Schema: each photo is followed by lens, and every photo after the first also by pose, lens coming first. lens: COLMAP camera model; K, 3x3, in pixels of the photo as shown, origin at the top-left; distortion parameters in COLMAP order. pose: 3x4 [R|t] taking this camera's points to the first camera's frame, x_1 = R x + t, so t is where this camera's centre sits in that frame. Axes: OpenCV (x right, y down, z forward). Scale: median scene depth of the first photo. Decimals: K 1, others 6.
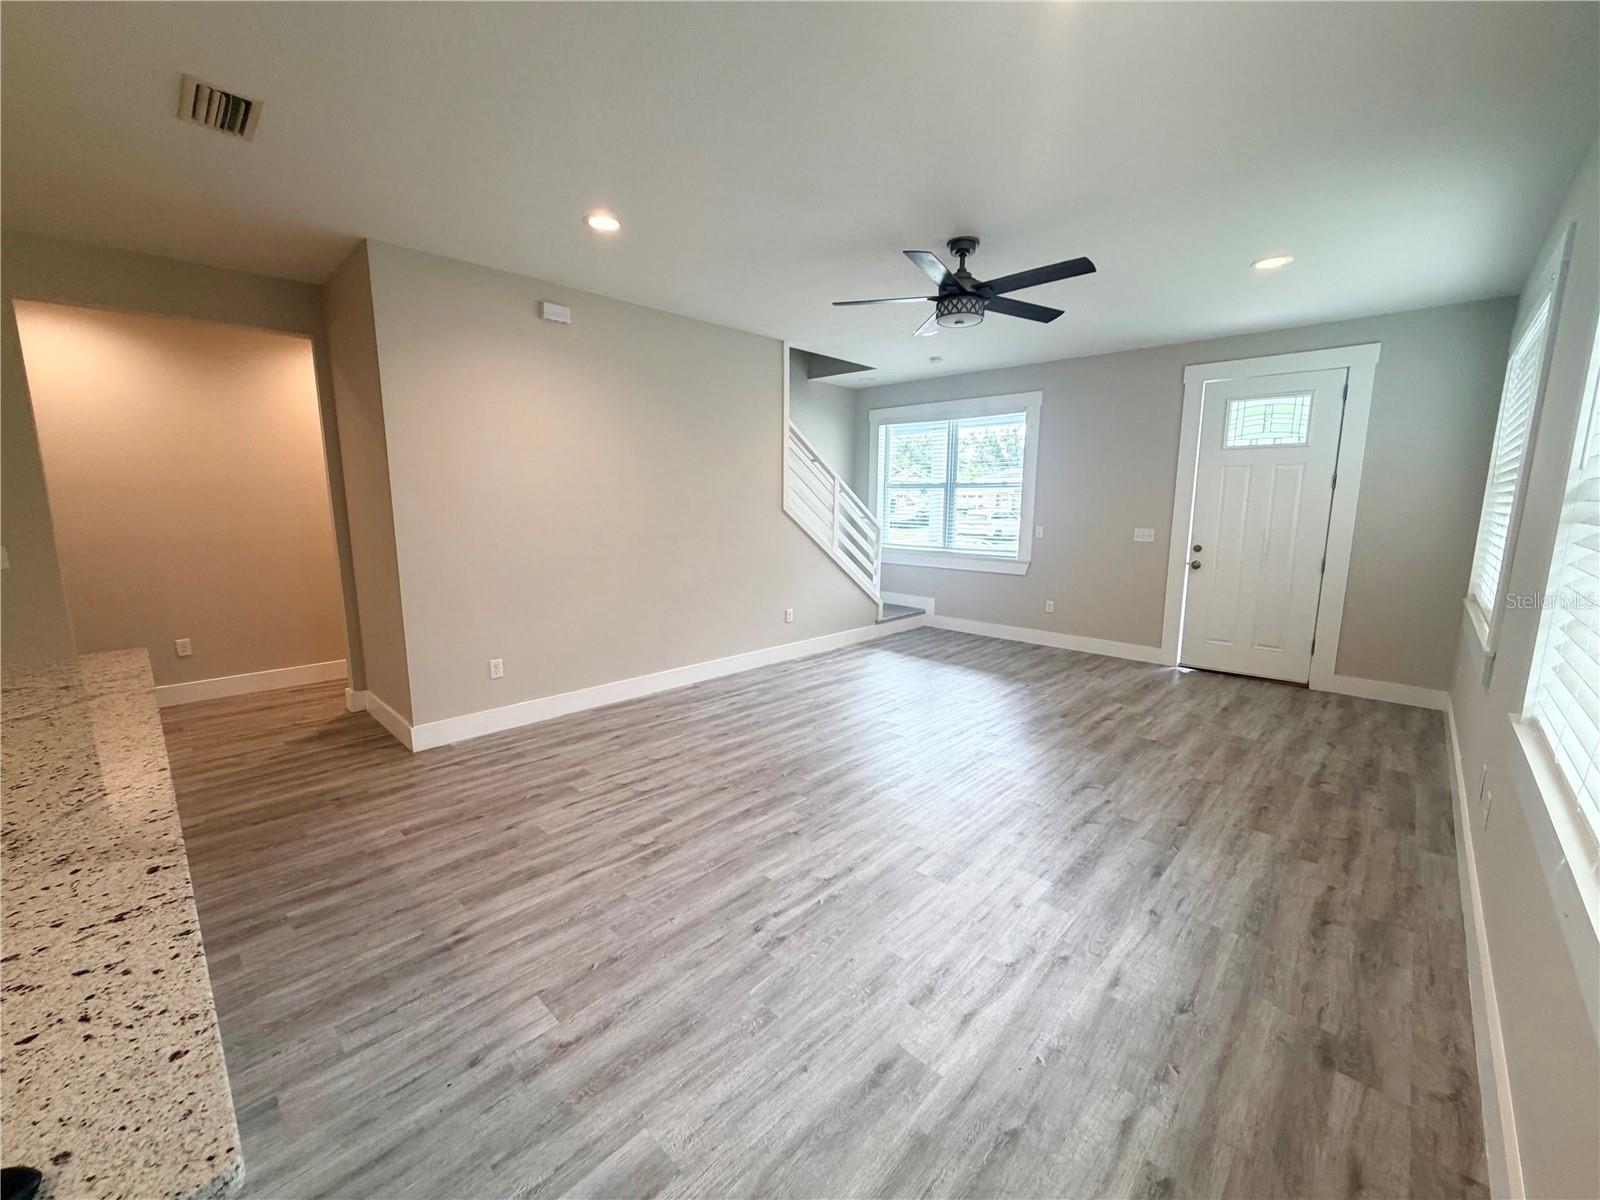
lens RADIAL K [[637.1, 0, 798.1], [0, 637.1, 598.5], [0, 0, 1]] dist [-0.000840, 0.000104]
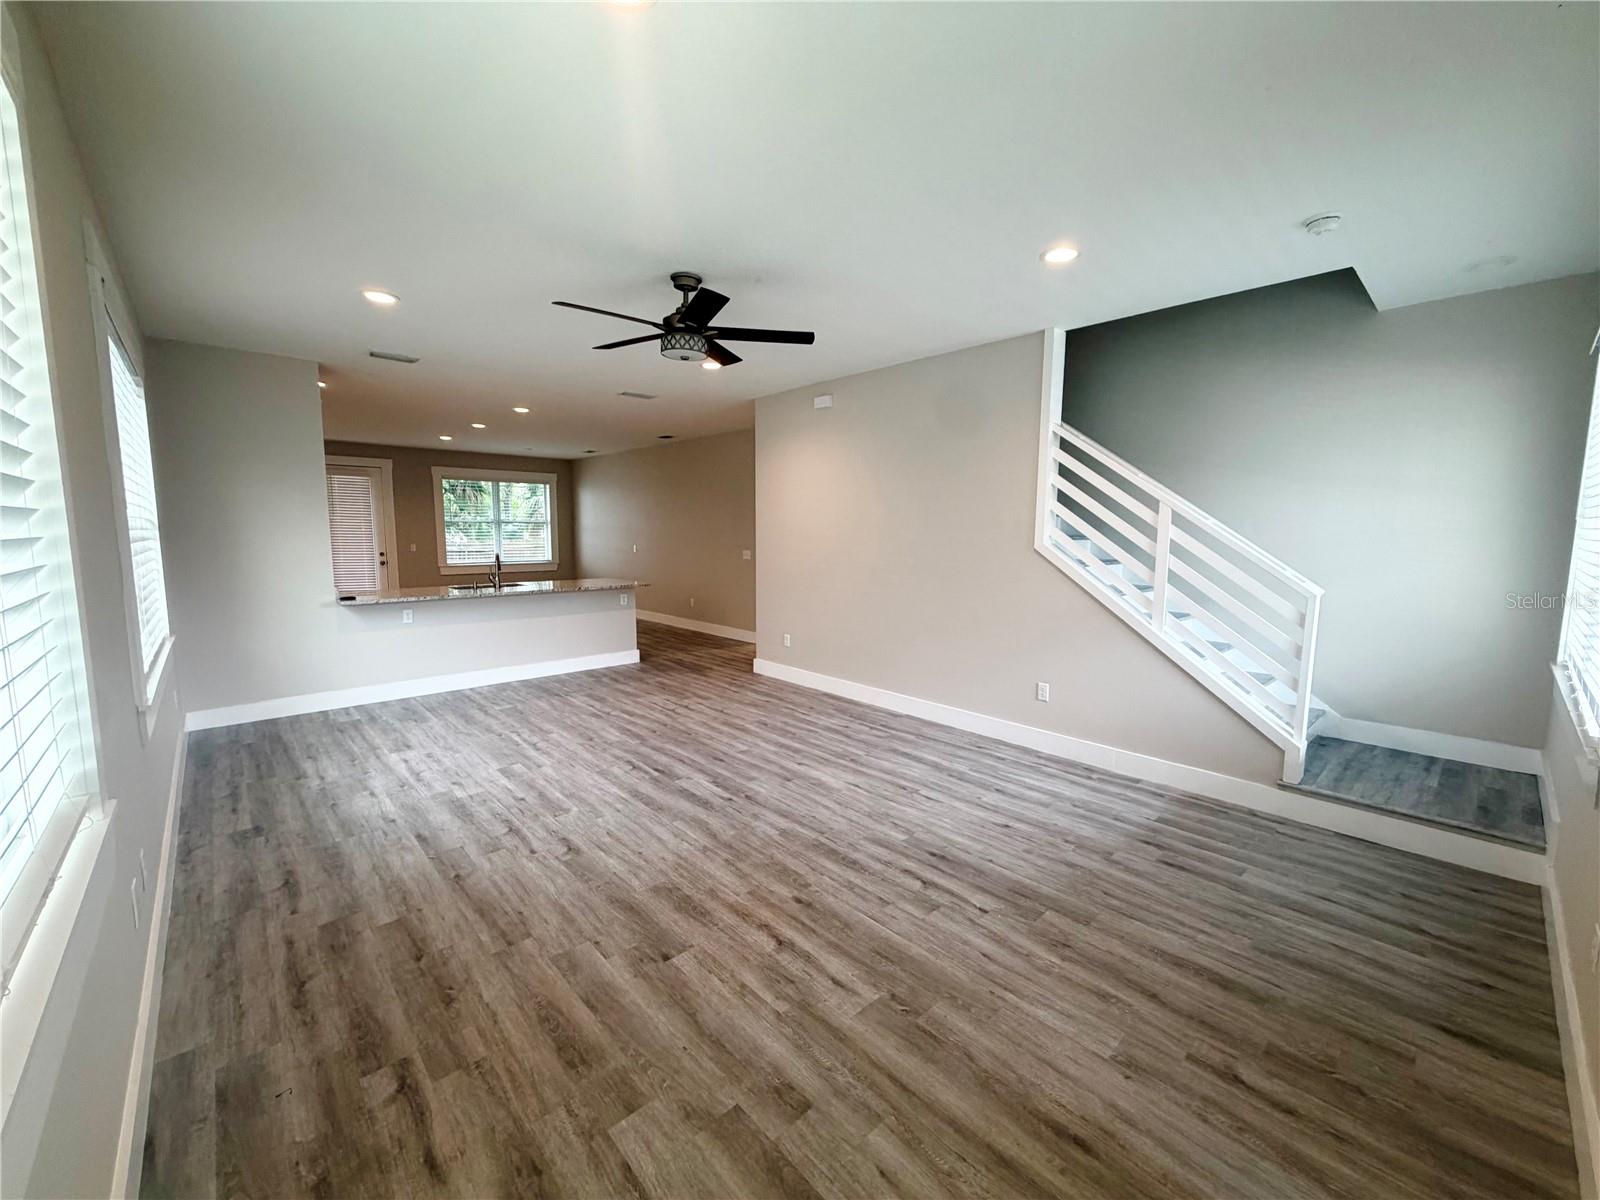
lens RADIAL K [[637.1, 0, 799.1], [0, 637.1, 605.5], [0, 0, 1]] dist [-0.000840, 0.000104]
pose [[-0.058032, 0.113763, -0.991812, 1.257262], [-0.162384, 0.979179, 0.121816, -0.200387], [0.985020, 0.168124, -0.038351, 1.262985]]
